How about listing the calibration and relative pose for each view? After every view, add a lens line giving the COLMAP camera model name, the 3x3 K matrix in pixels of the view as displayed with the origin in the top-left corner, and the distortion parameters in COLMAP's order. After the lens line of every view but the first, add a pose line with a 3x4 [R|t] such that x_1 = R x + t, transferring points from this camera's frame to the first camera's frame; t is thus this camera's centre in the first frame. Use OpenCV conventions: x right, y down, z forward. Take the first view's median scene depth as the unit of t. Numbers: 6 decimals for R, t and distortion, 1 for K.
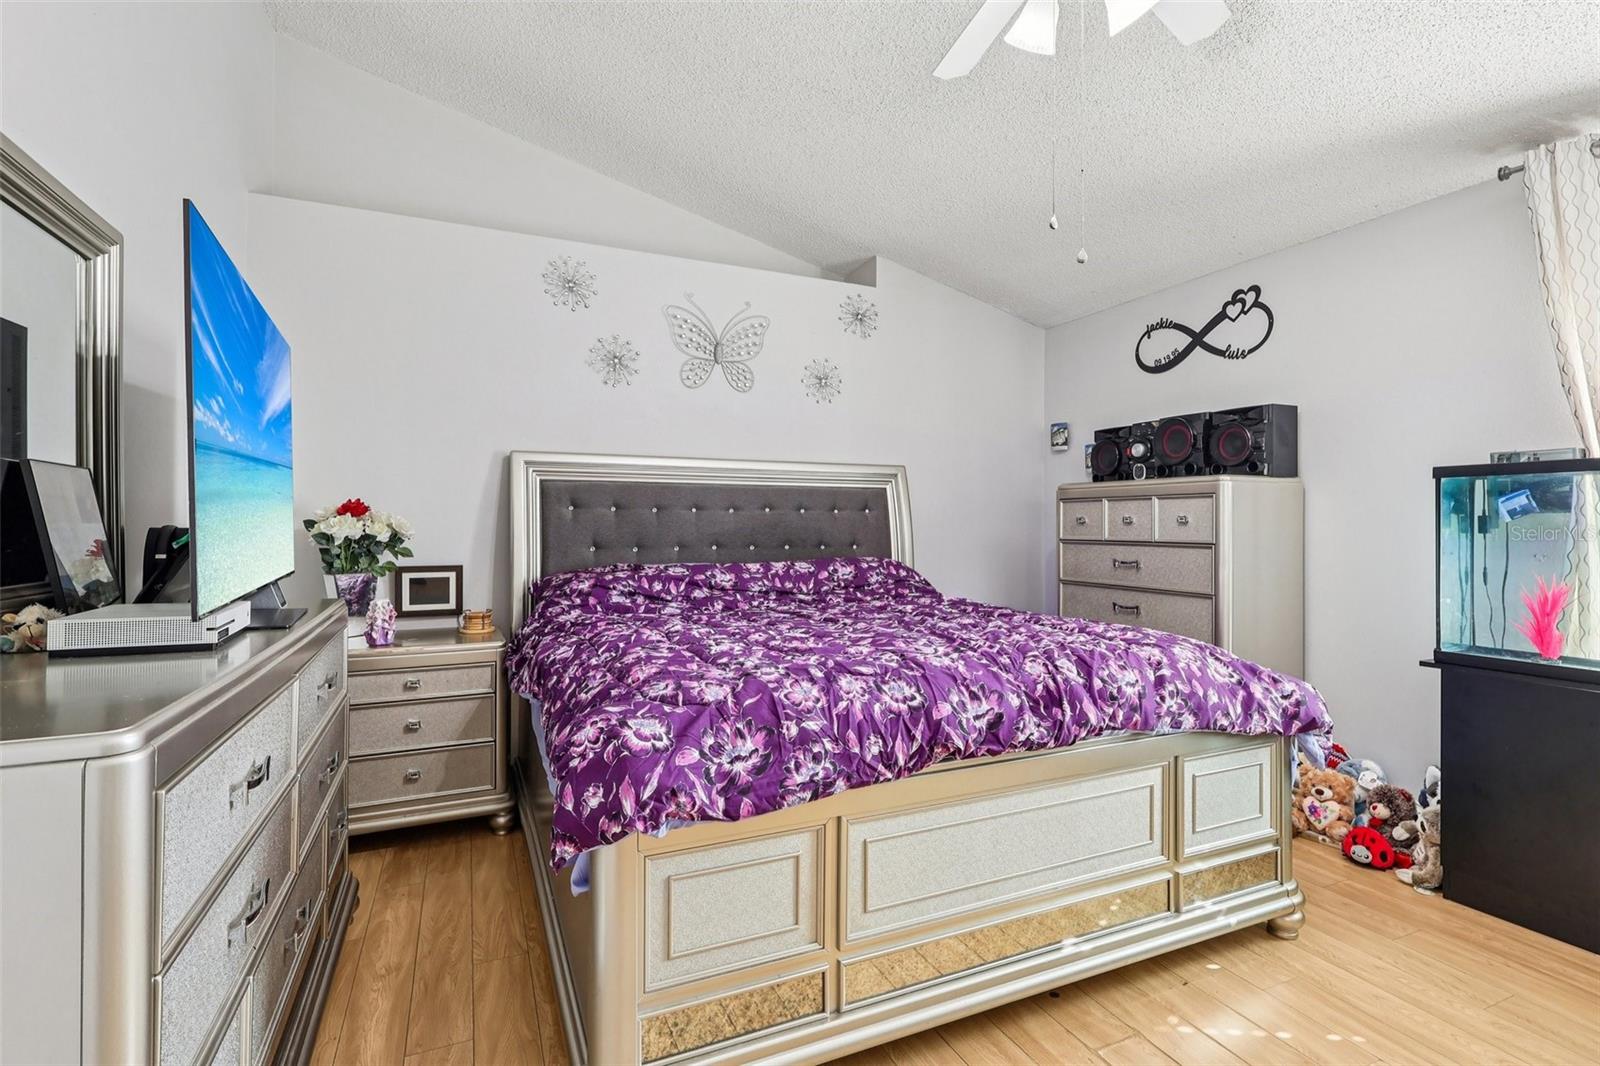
lens RADIAL K [[752.4, 0, 799.9], [0, 752.4, 519.2], [0, 0, 1]] dist [0.000796, 0.000391]
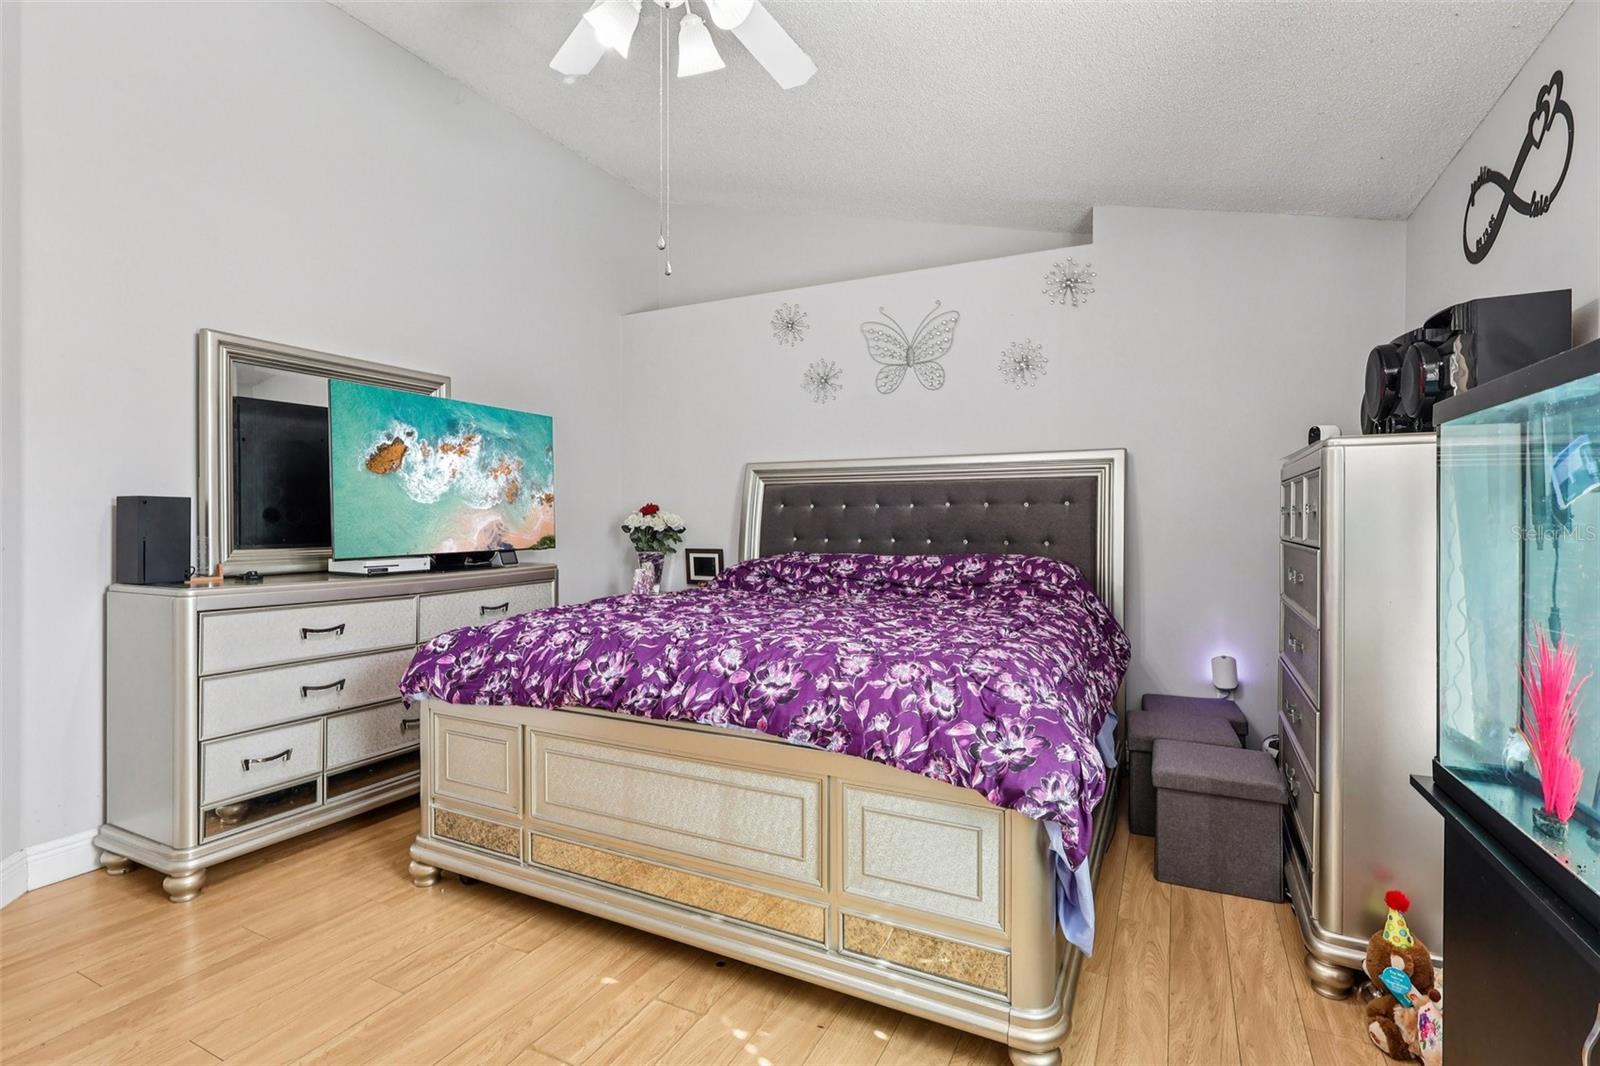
lens RADIAL K [[752.4, 0, 799.9], [0, 752.4, 519.2], [0, 0, 1]] dist [0.000796, 0.000391]
pose [[0.630165, -0.002799, -0.776456, 0.701418], [0.007714, 0.999967, 0.002656, 0.003771], [0.776423, -0.007664, 0.630166, 0.243377]]
